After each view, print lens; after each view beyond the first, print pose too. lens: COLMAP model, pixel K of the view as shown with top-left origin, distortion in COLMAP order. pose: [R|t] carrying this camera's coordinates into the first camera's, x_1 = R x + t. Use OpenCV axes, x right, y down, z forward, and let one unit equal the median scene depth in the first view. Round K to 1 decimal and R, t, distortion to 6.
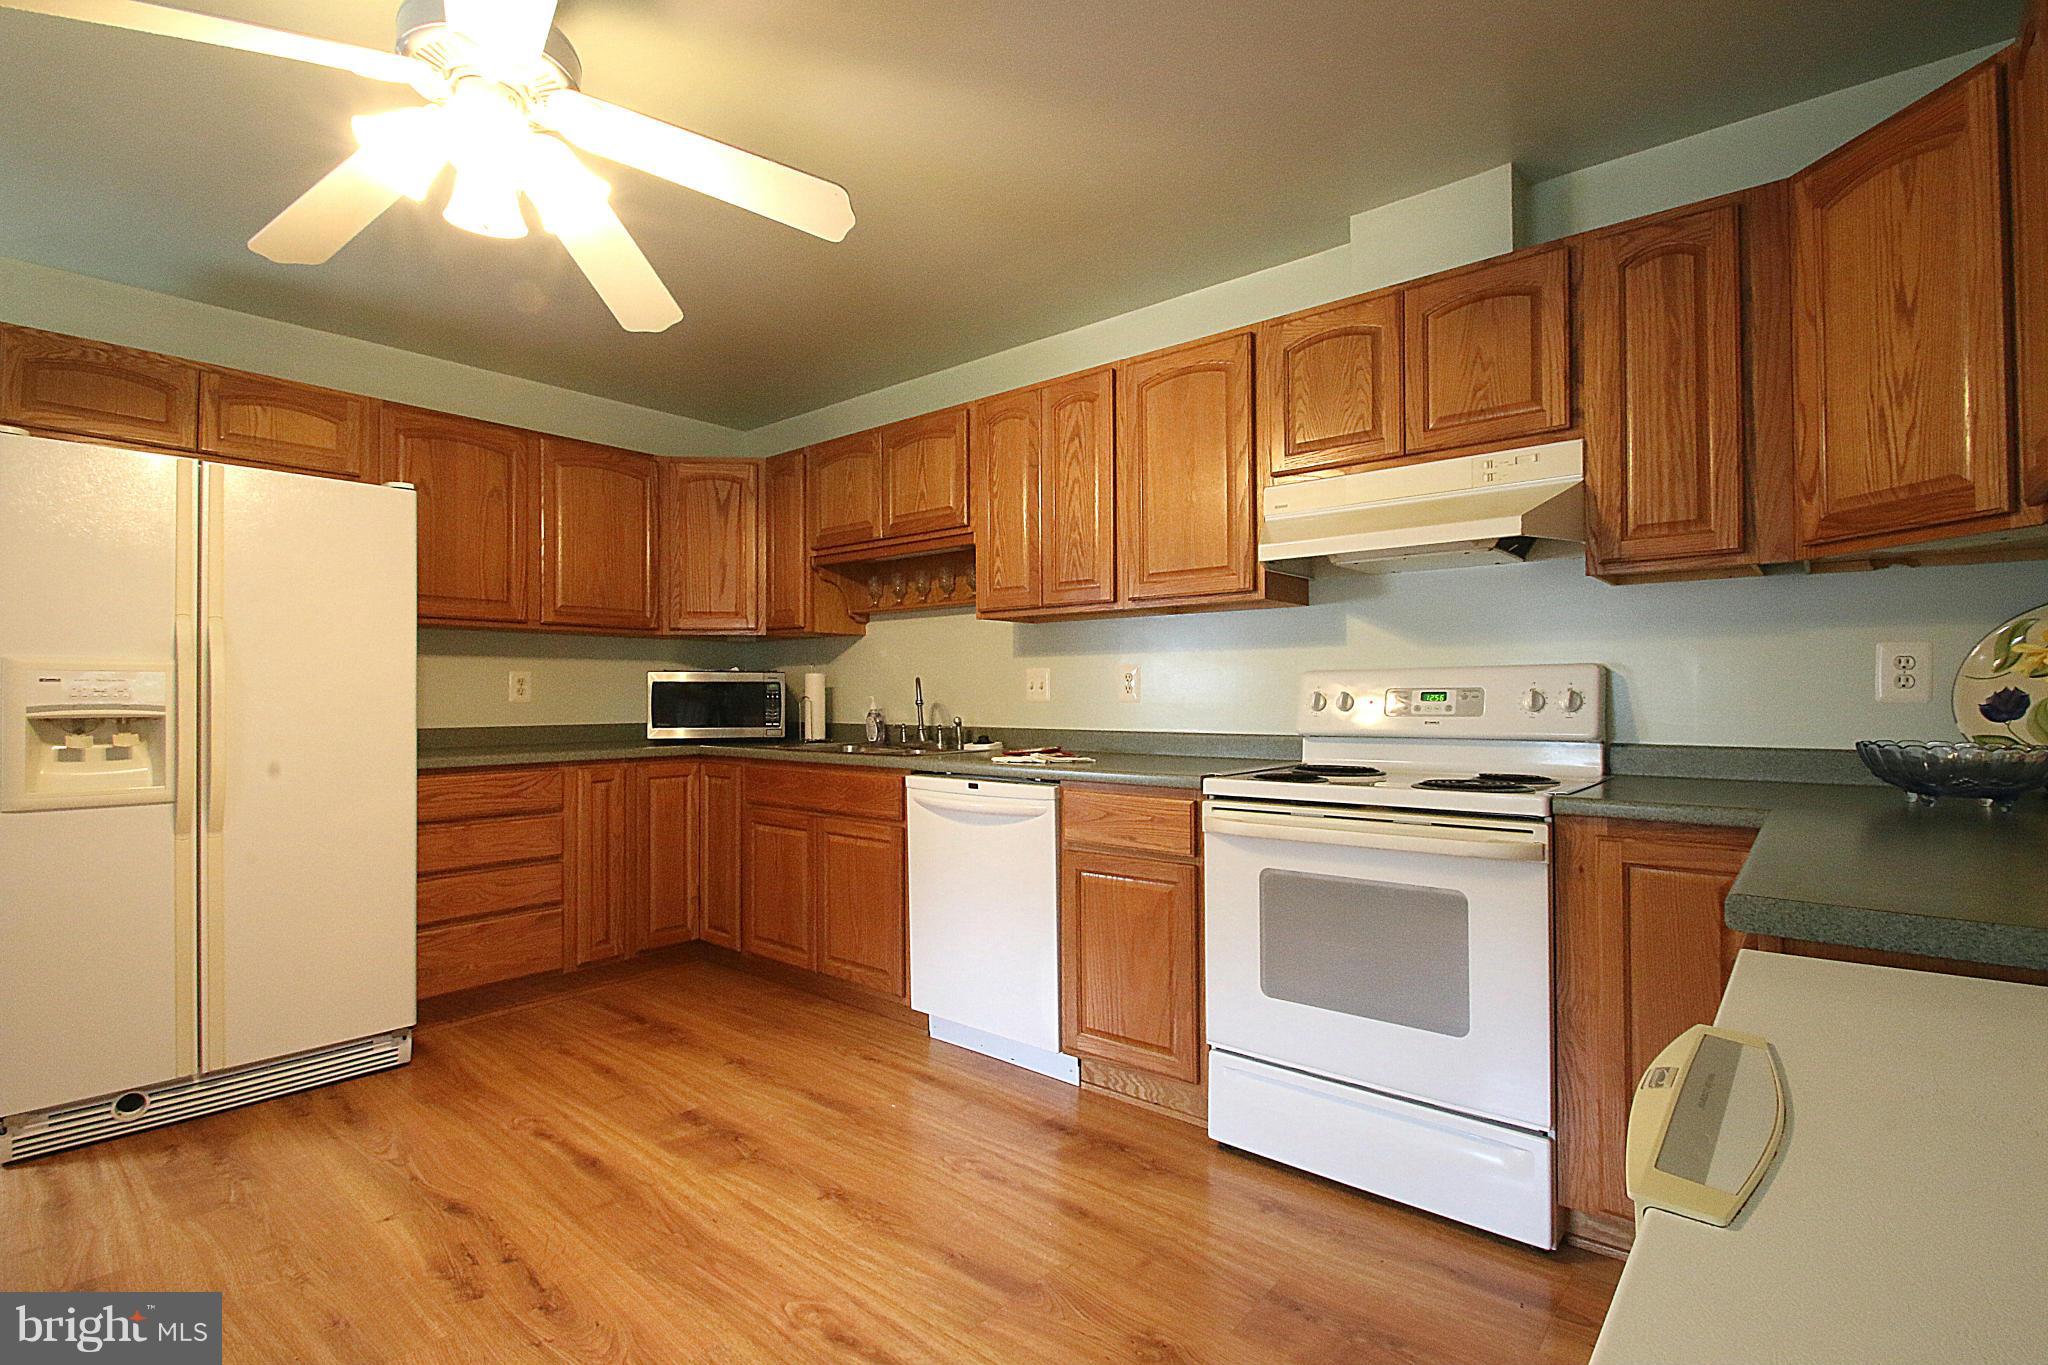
lens RADIAL K [[958.3, 0, 1015.9], [0, 958.3, 683.9], [0, 0, 1]] dist [0.005042, -0.011070]
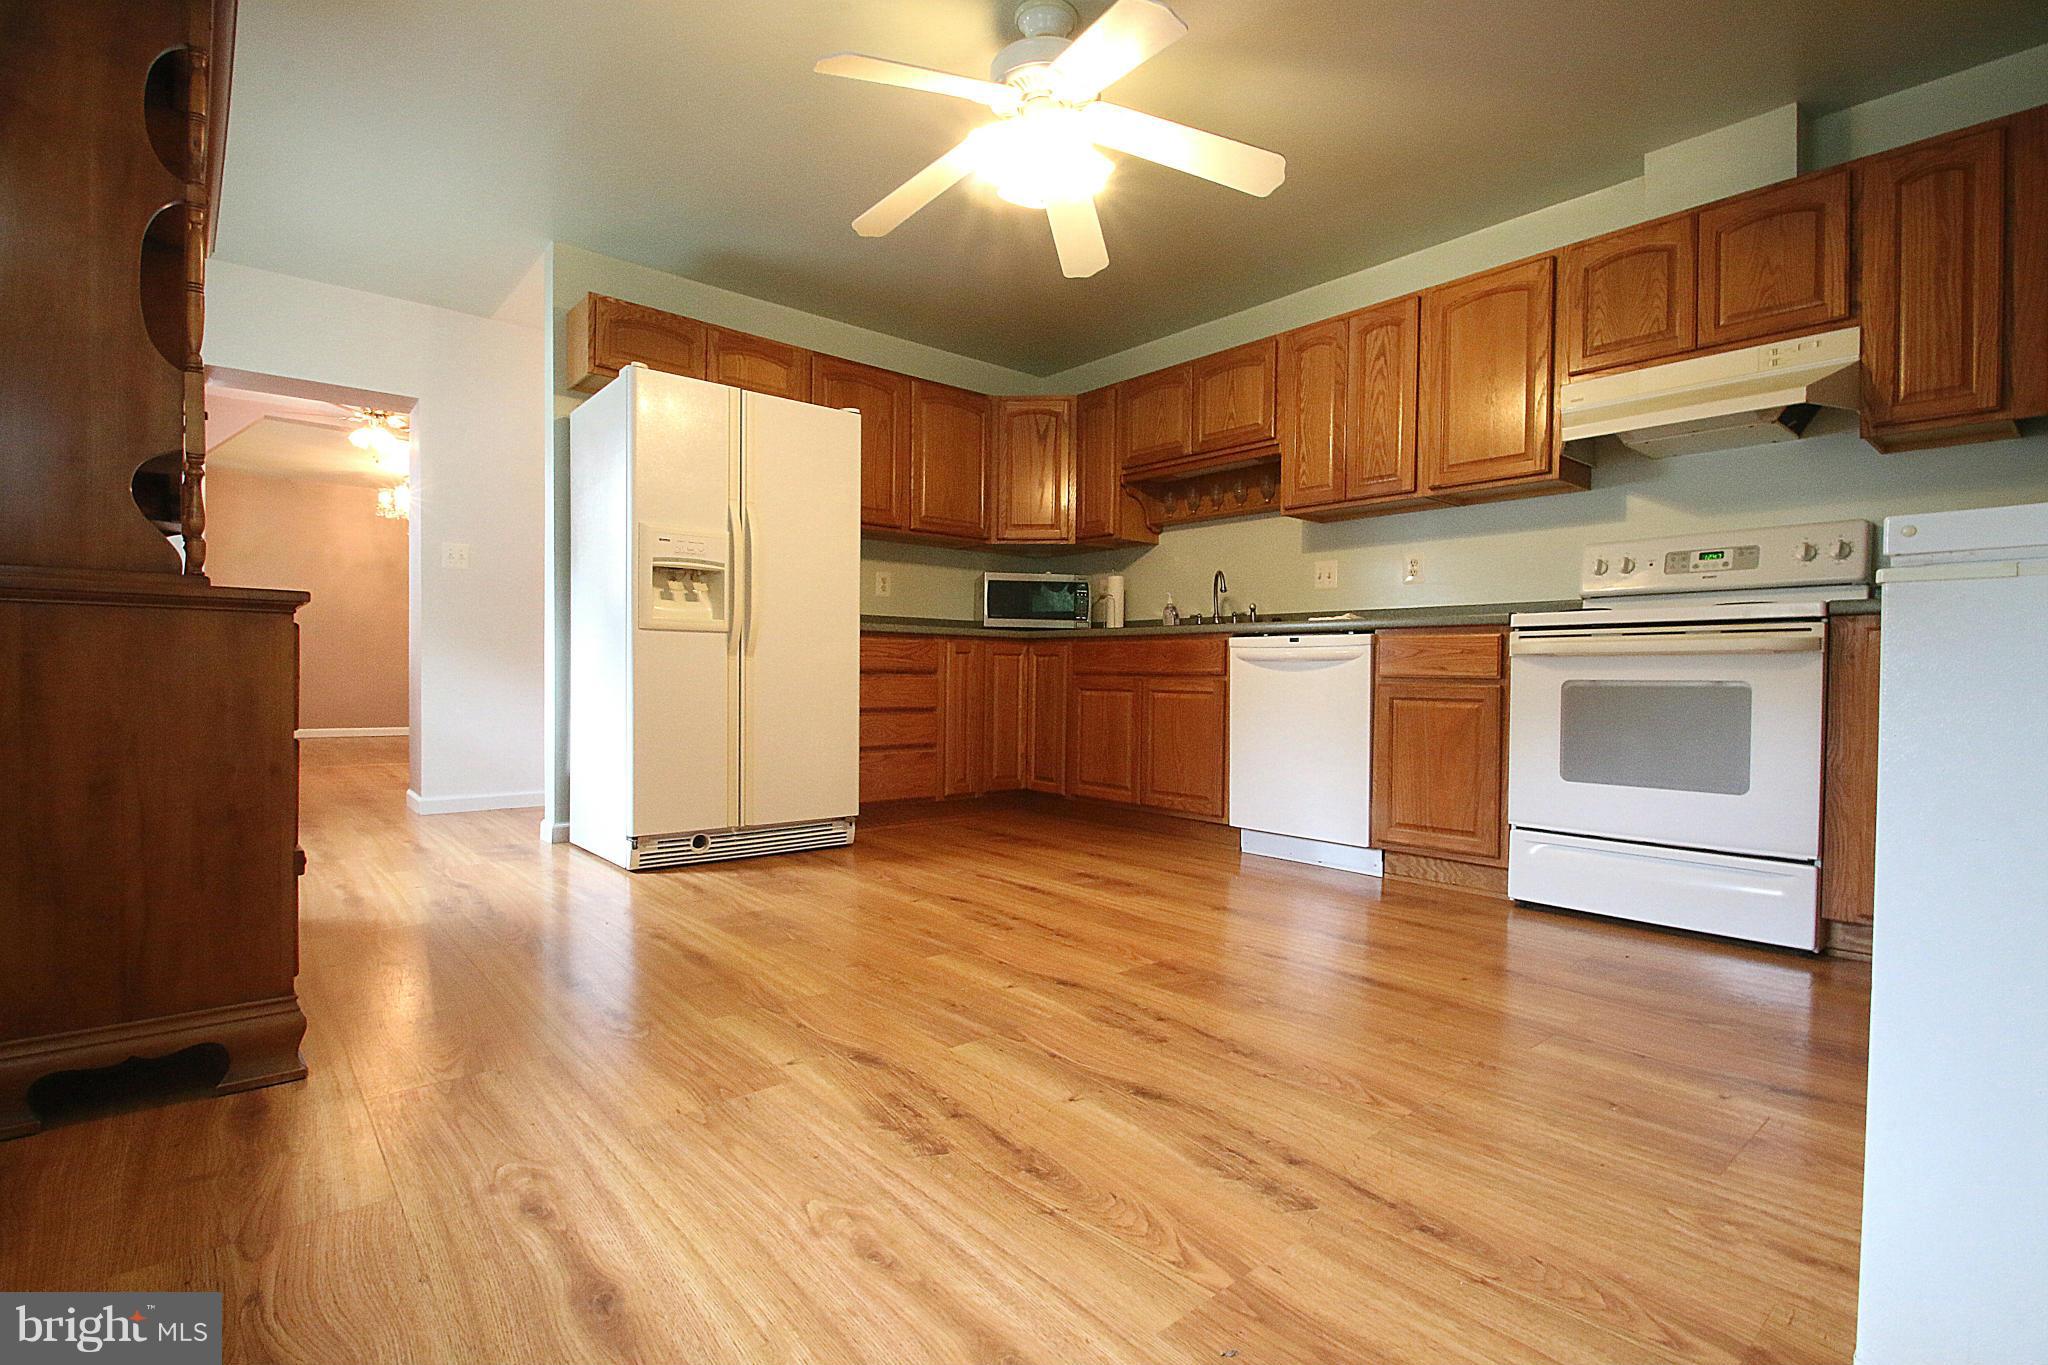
lens RADIAL K [[961.1, 0, 1011.6], [0, 961.1, 691.9], [0, 0, 1]] dist [0.010803, -0.017988]
pose [[0.986570, 0.018645, -0.162269, -0.221627], [-0.013945, 0.999451, 0.030051, 0.154982], [0.162740, -0.027385, 0.986289, -0.321155]]
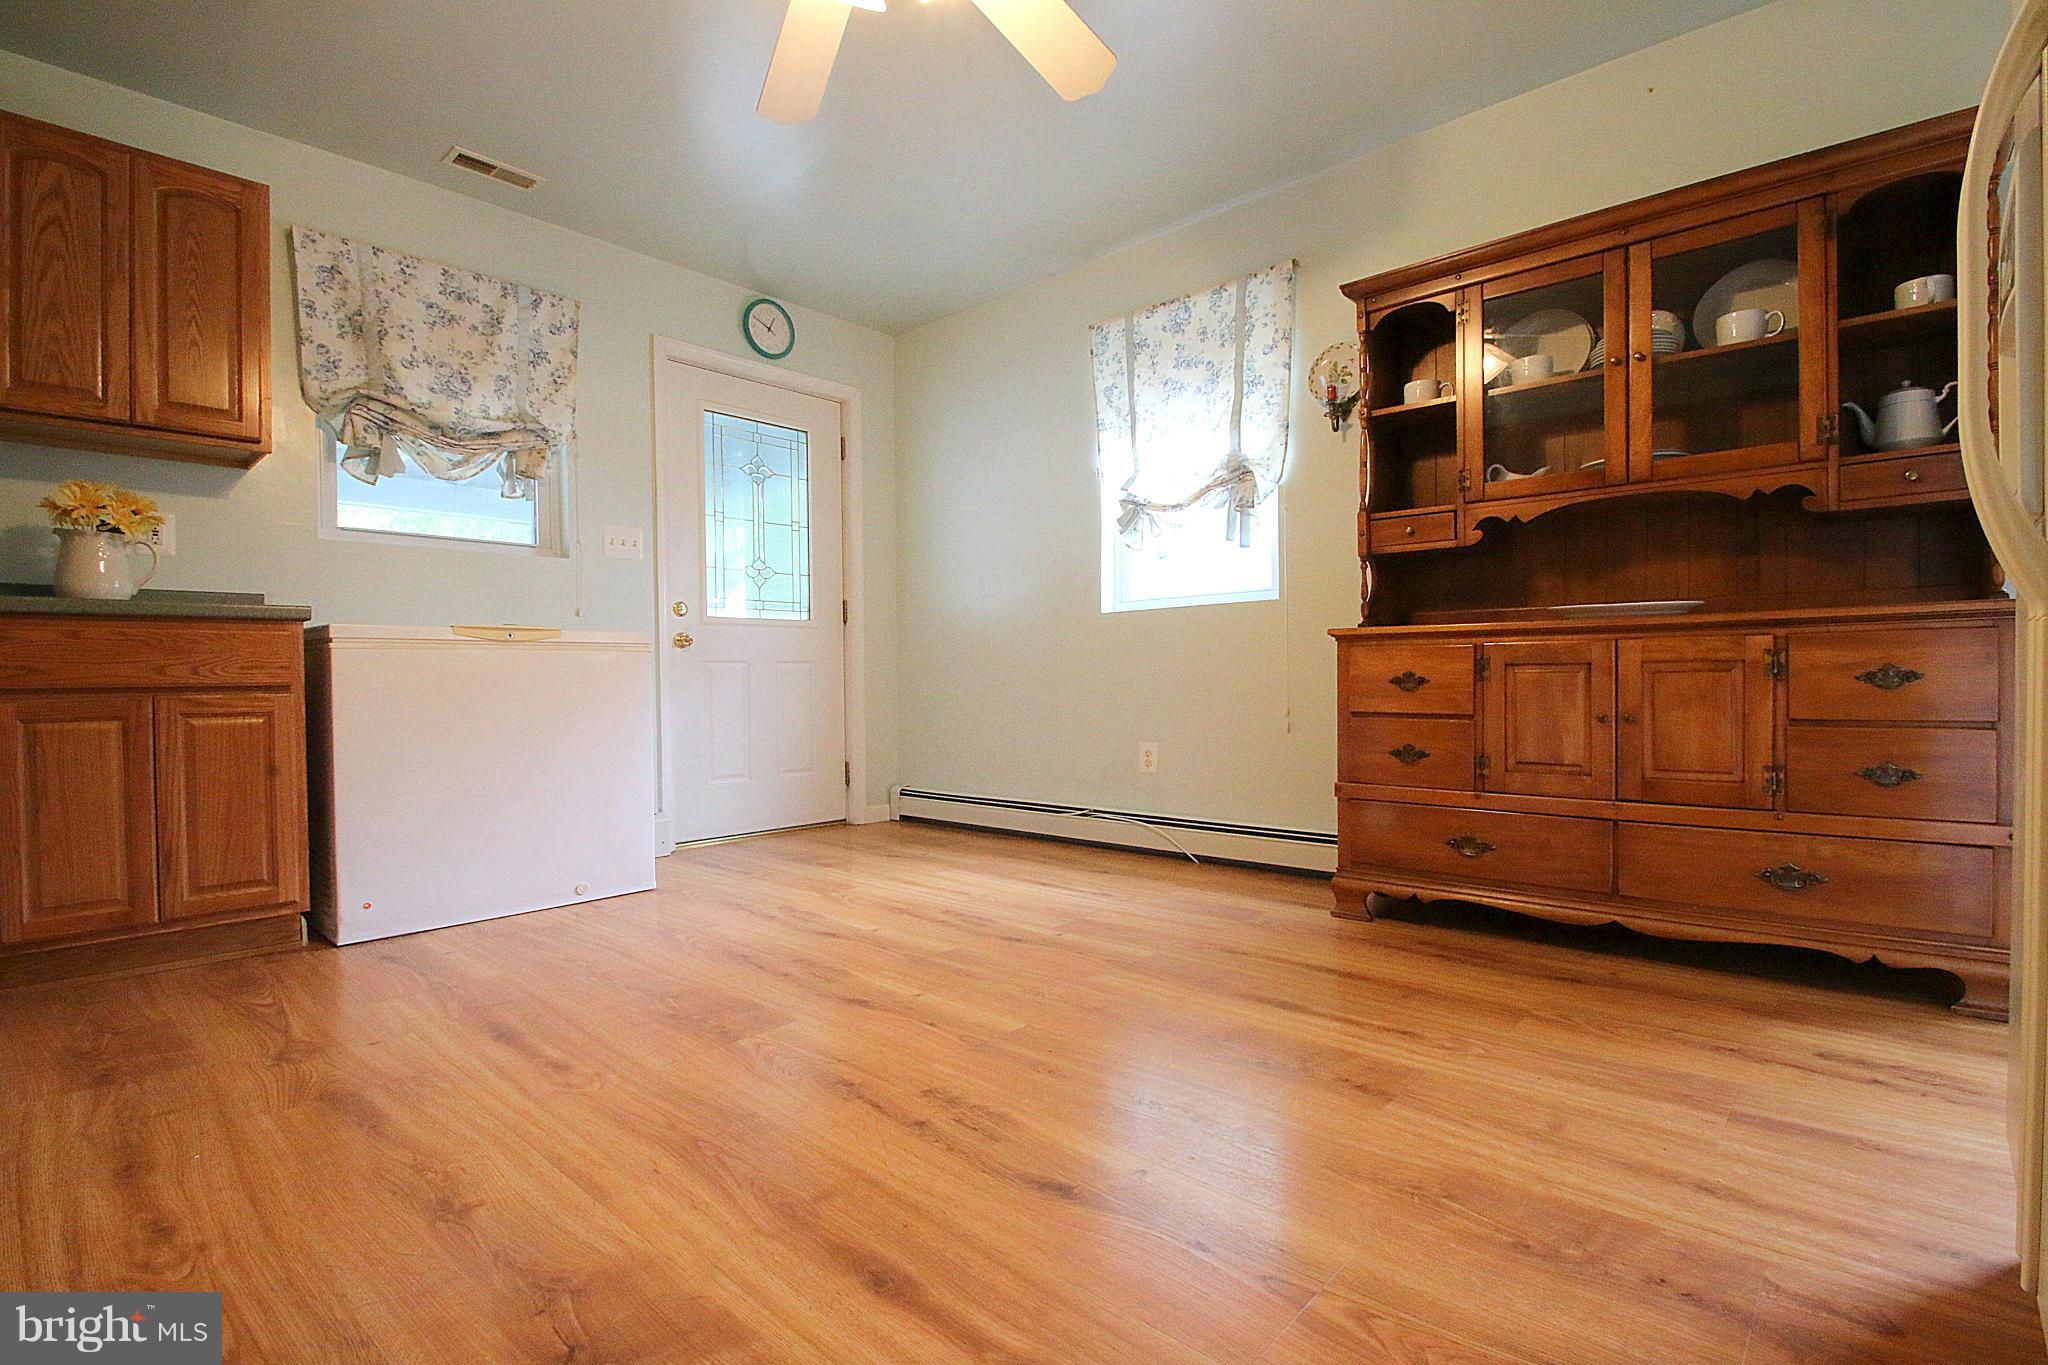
lens RADIAL K [[958.3, 0, 1015.9], [0, 958.3, 683.9], [0, 0, 1]] dist [0.005042, -0.011070]
pose [[-0.999272, 0.016060, 0.034612, -0.469209], [0.015997, 0.999870, -0.002093, 0.172815], [-0.034641, -0.001538, -0.999399, 1.310527]]
